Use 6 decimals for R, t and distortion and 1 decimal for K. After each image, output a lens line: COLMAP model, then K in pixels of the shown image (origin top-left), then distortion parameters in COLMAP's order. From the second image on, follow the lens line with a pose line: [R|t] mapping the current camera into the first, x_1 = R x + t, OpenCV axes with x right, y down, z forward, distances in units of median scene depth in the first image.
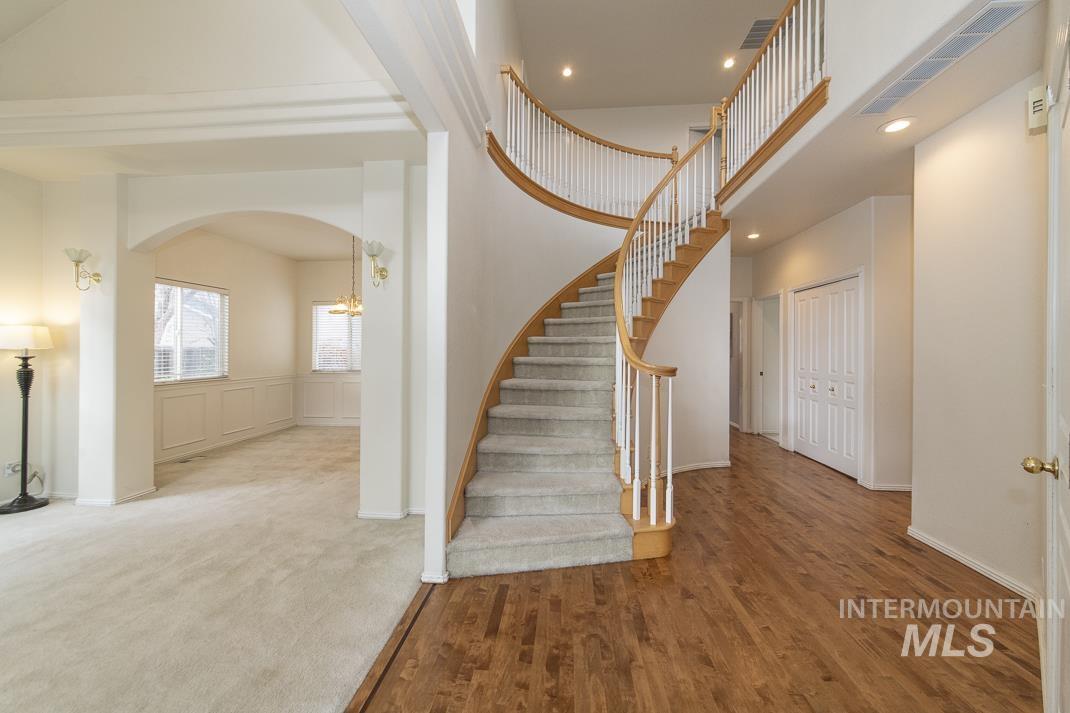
lens RADIAL K [[405.6, 0, 531.3], [0, 405.6, 347.9], [0, 0, 1]] dist [0.000877, 0.000439]
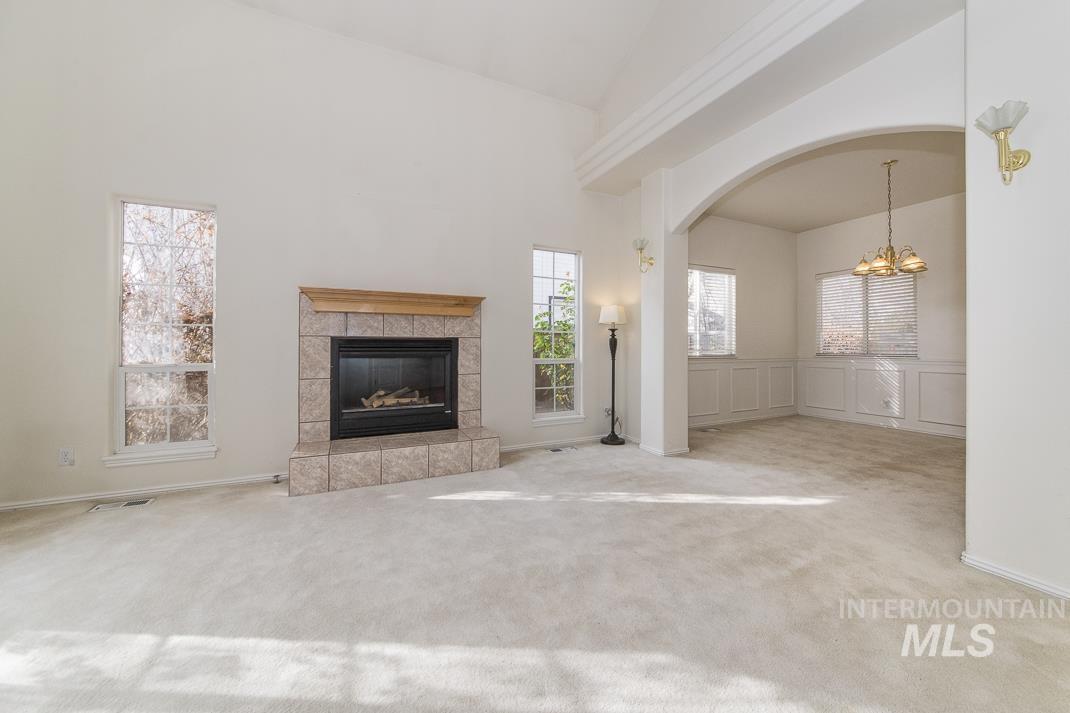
lens RADIAL K [[406.1, 0, 556.2], [0, 406.1, 346.9], [0, 0, 1]] dist [-0.010596, 0.000203]
pose [[0.539587, 0.000766, -0.841930, -0.219600], [0.004090, 0.999985, 0.003531, 0.070693], [0.841920, -0.005349, 0.539576, 0.123496]]
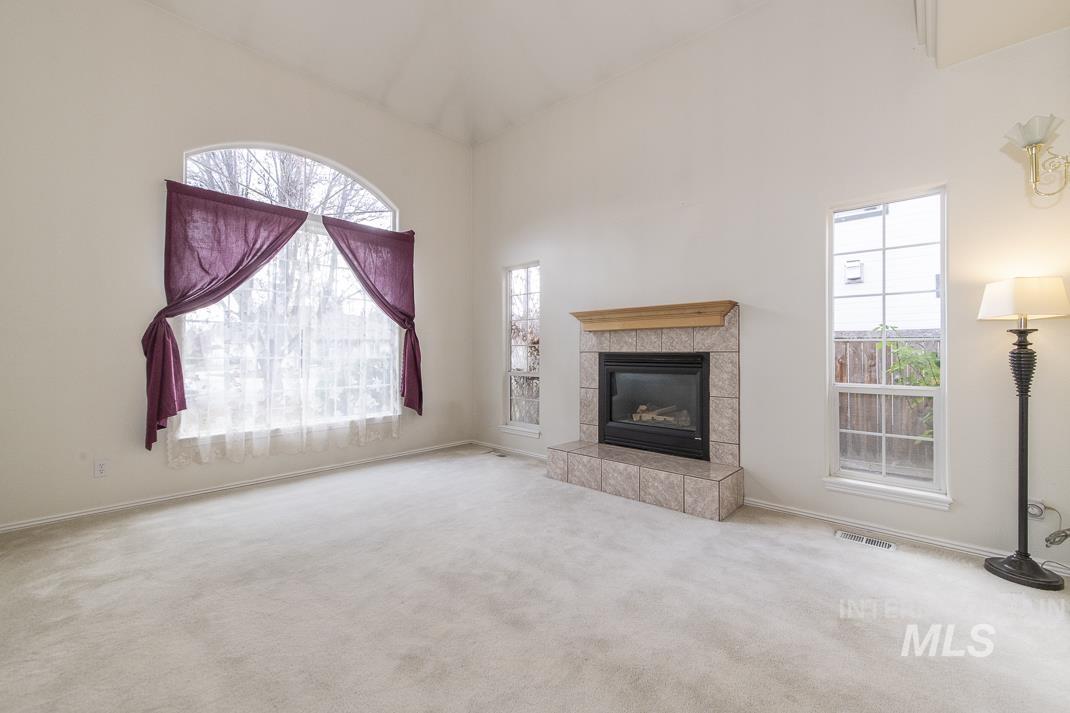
lens RADIAL K [[425.3, 0, 518.5], [0, 425.3, 349.3], [0, 0, 1]] dist [0.000846, -0.000071]
pose [[-0.597907, -0.019673, -0.801324, -0.258534], [-0.004428, 0.999765, -0.021241, 0.064364], [0.801553, -0.009152, -0.597853, 0.731625]]
